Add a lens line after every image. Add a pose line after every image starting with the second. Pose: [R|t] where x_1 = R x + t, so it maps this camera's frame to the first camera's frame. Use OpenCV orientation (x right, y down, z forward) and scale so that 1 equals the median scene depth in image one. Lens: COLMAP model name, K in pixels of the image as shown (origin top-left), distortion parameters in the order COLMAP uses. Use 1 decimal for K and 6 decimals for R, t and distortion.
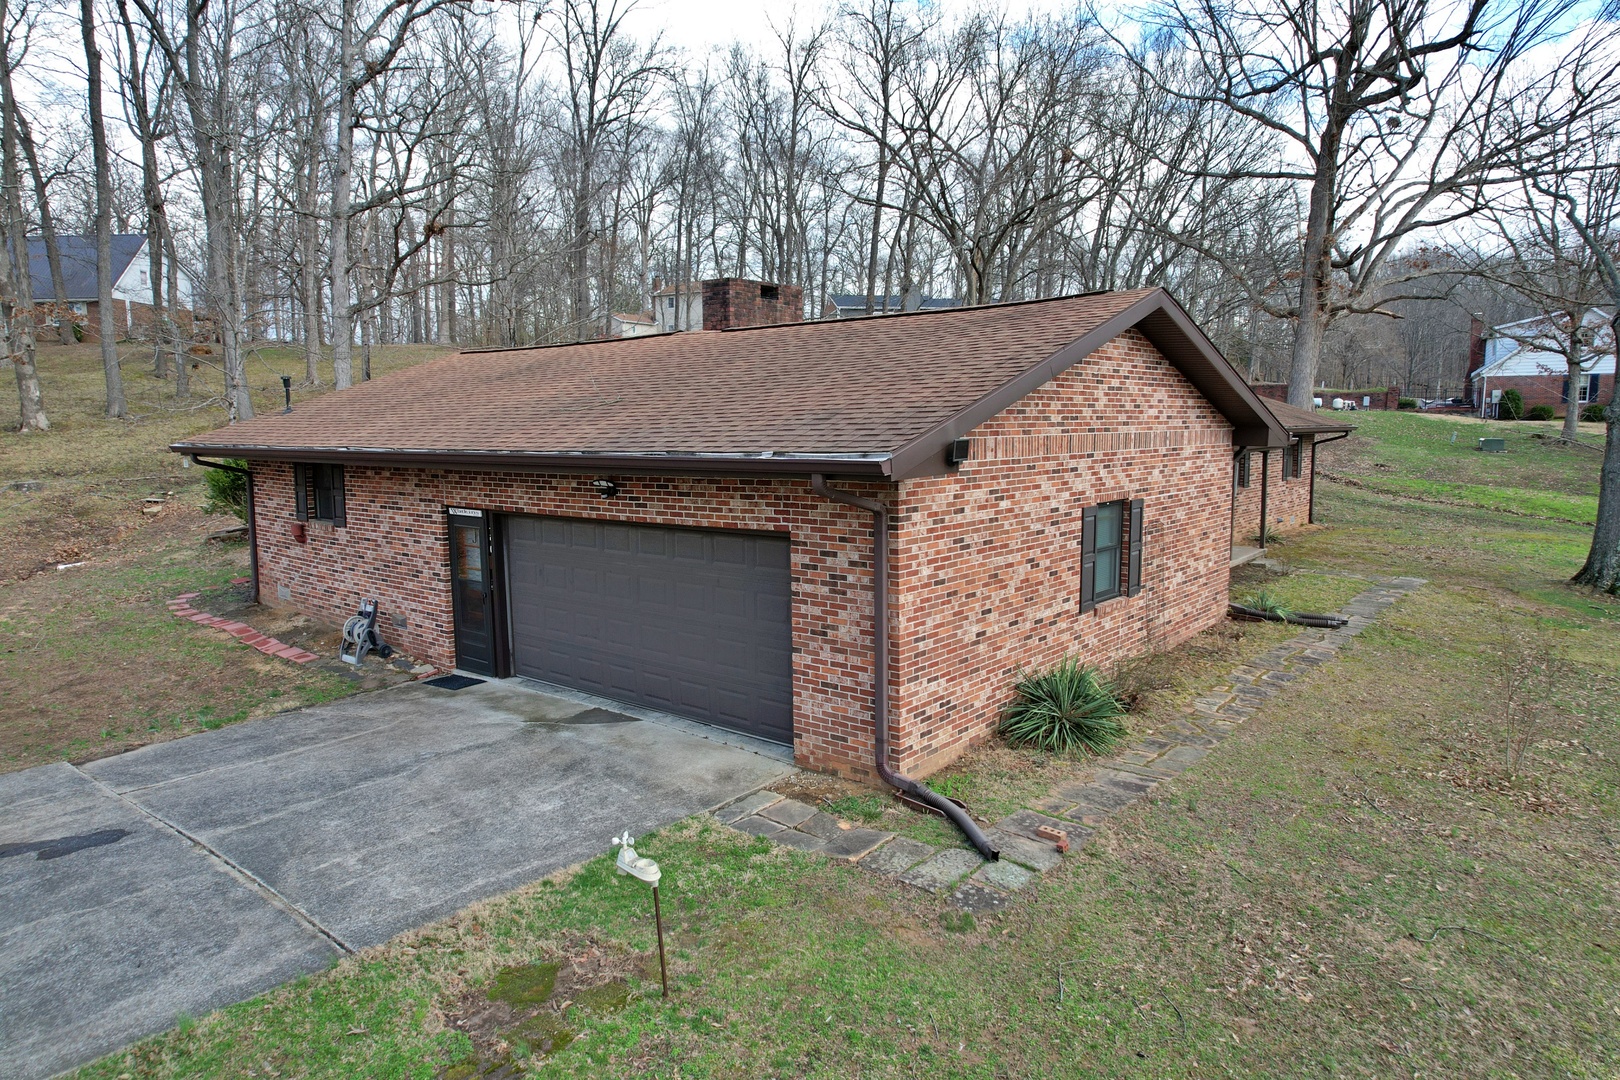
lens RADIAL K [[1037.7, 0, 812.3], [0, 1037.7, 536.4], [0, 0, 1]] dist [-0.060657, 0.048212]
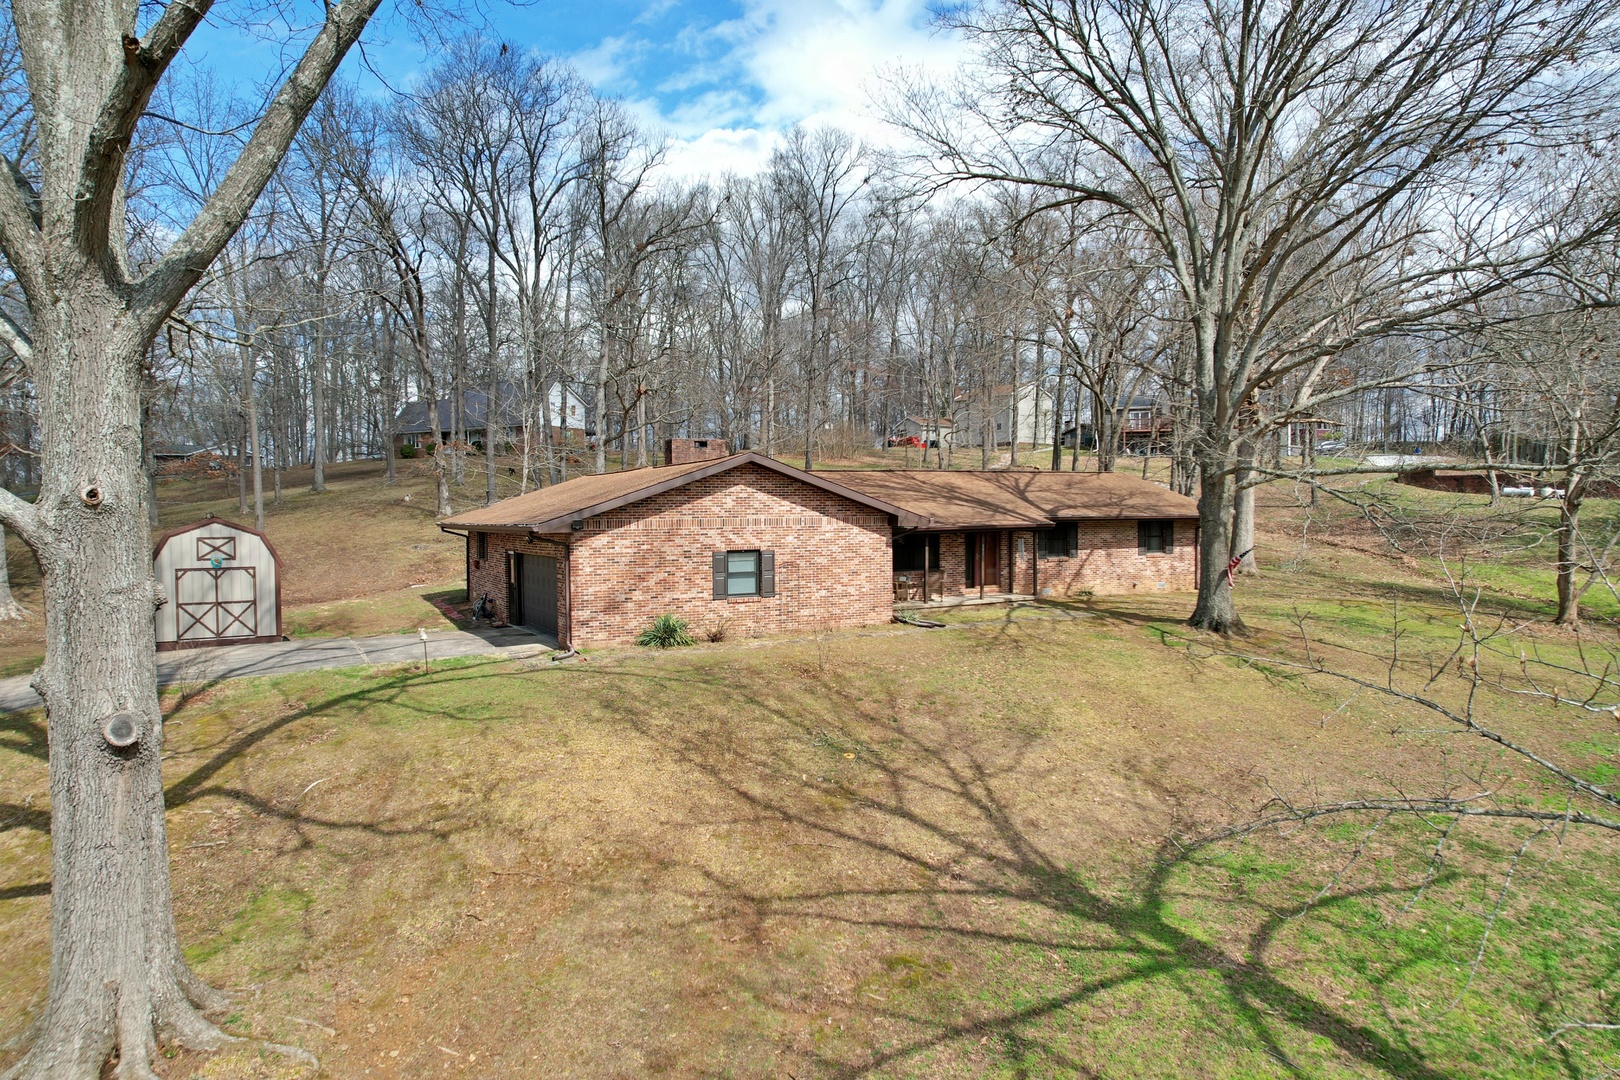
lens RADIAL K [[1037.7, 0, 812.3], [0, 1037.7, 536.4], [0, 0, 1]] dist [-0.060657, 0.048212]
pose [[0.927653, 0.008716, -0.373341, 1.100078], [-0.040853, 0.996096, -0.078254, 0.089671], [0.371201, 0.087844, 0.924388, -0.837936]]
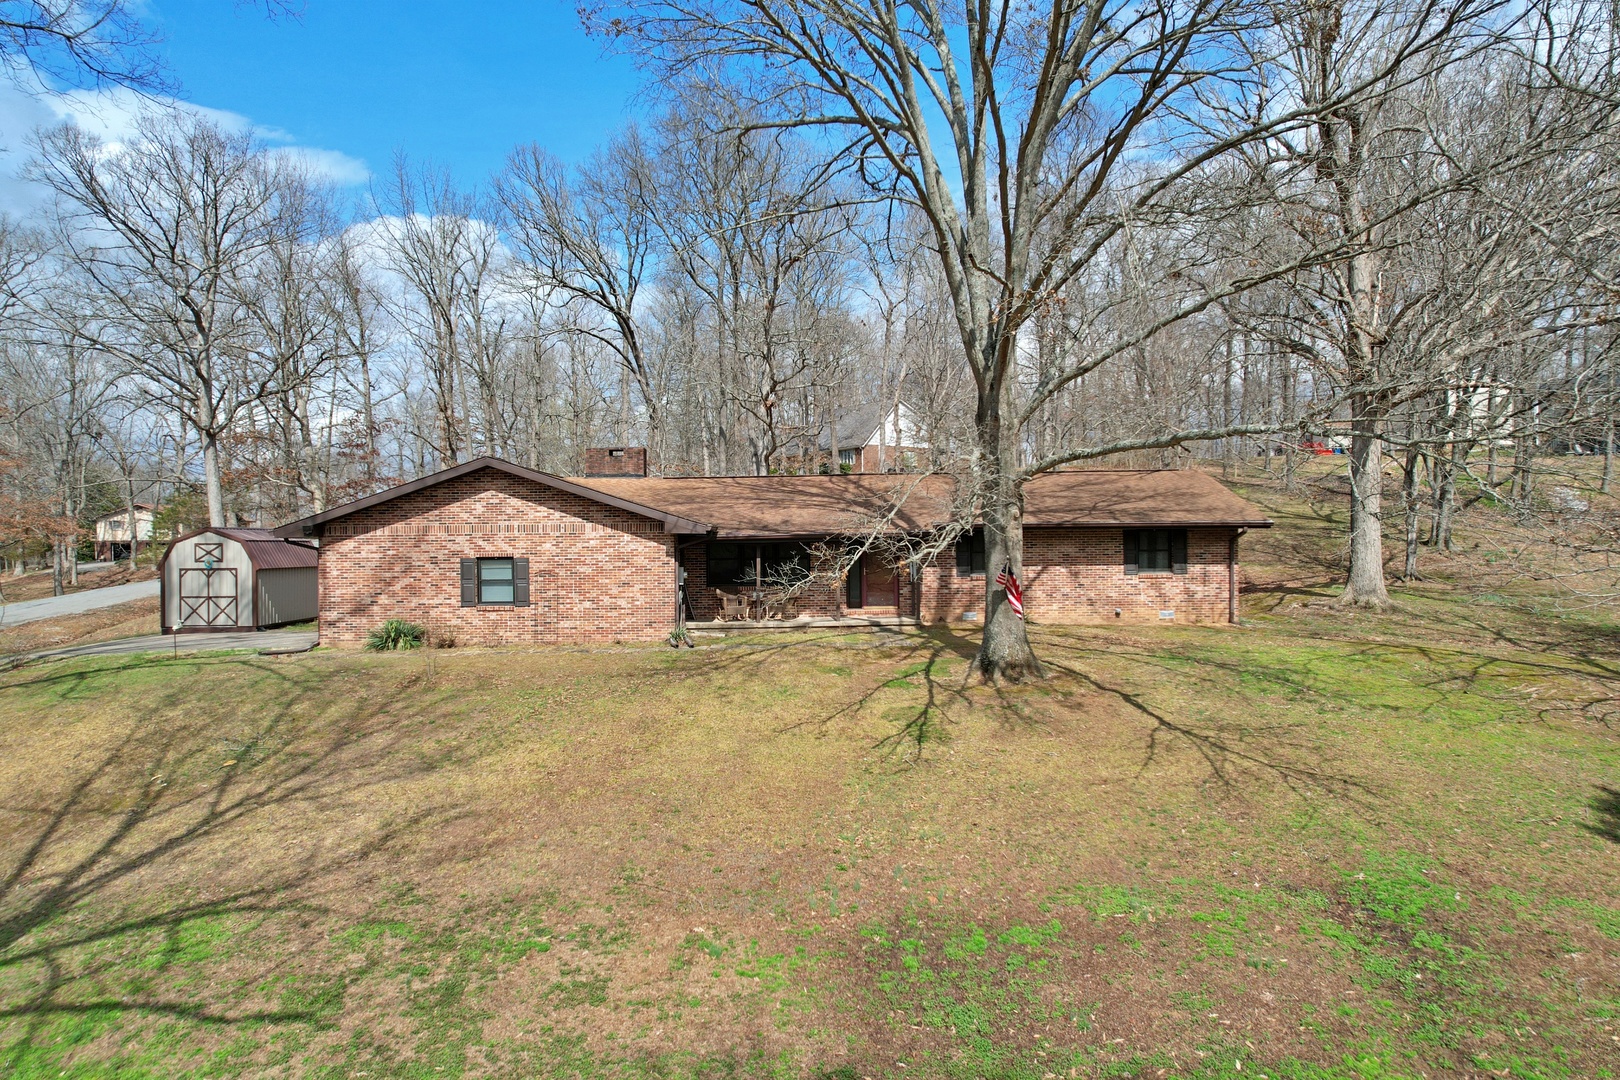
lens RADIAL K [[1037.7, 0, 812.3], [0, 1037.7, 536.4], [0, 0, 1]] dist [-0.060657, 0.048212]
pose [[0.633720, 0.000108, -0.773563, 2.079216], [-0.083263, 0.994200, -0.068072, 0.011473], [0.769069, 0.107548, 0.630053, 0.157284]]
